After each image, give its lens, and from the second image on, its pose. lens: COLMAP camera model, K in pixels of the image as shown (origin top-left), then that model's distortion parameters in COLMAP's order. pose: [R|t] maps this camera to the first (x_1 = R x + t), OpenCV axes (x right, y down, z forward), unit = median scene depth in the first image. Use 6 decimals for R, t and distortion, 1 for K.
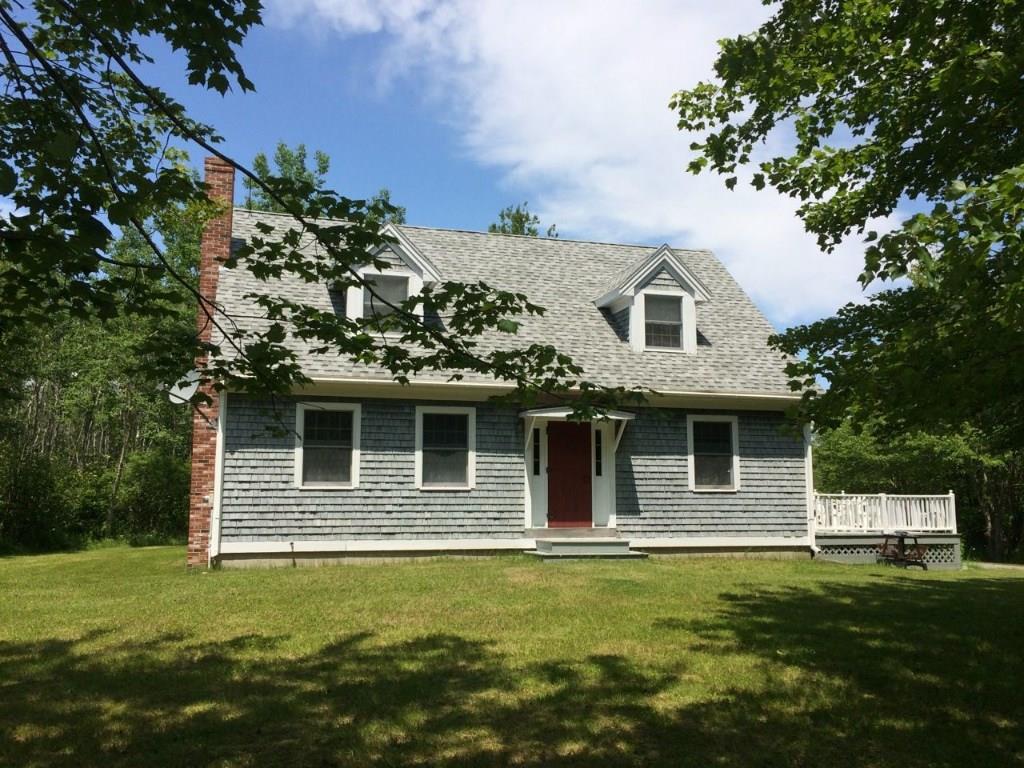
lens RADIAL K [[870.8, 0, 506.2], [0, 870.8, 378.5], [0, 0, 1]] dist [0.092661, -0.132010]
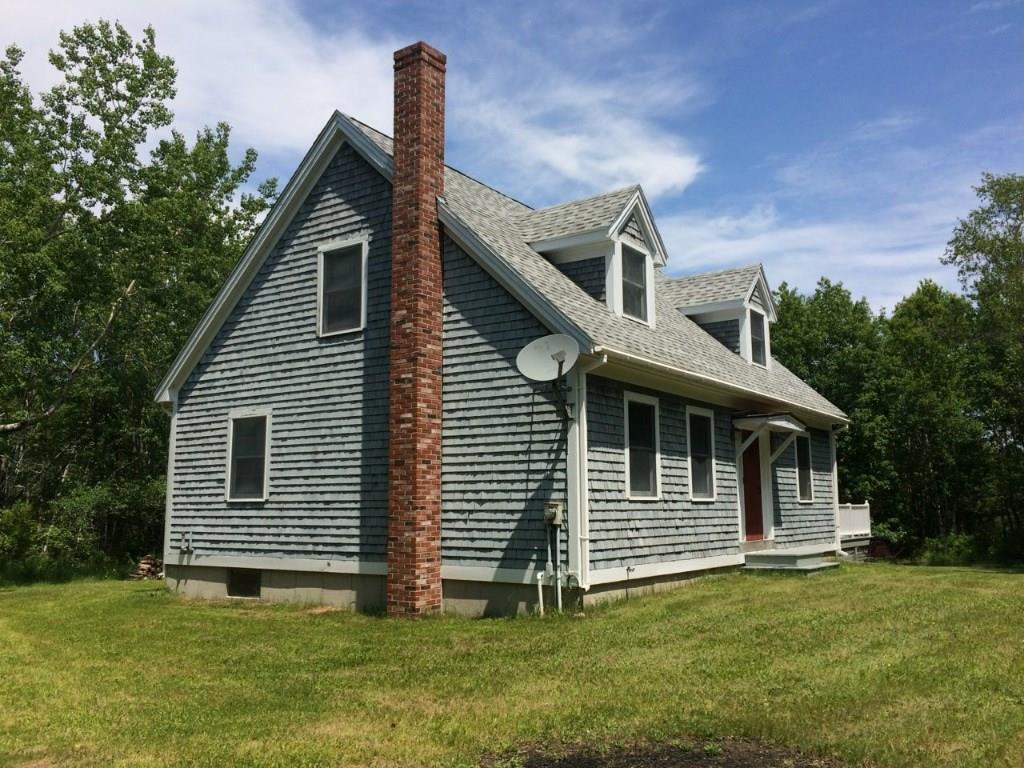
lens RADIAL K [[870.8, 0, 506.2], [0, 870.8, 378.5], [0, 0, 1]] dist [0.092661, -0.132010]
pose [[0.774802, 0.083232, 0.626701, -0.754866], [-0.071074, 0.996479, -0.044471, 0.054119], [-0.628196, -0.010086, 0.777990, 0.412662]]
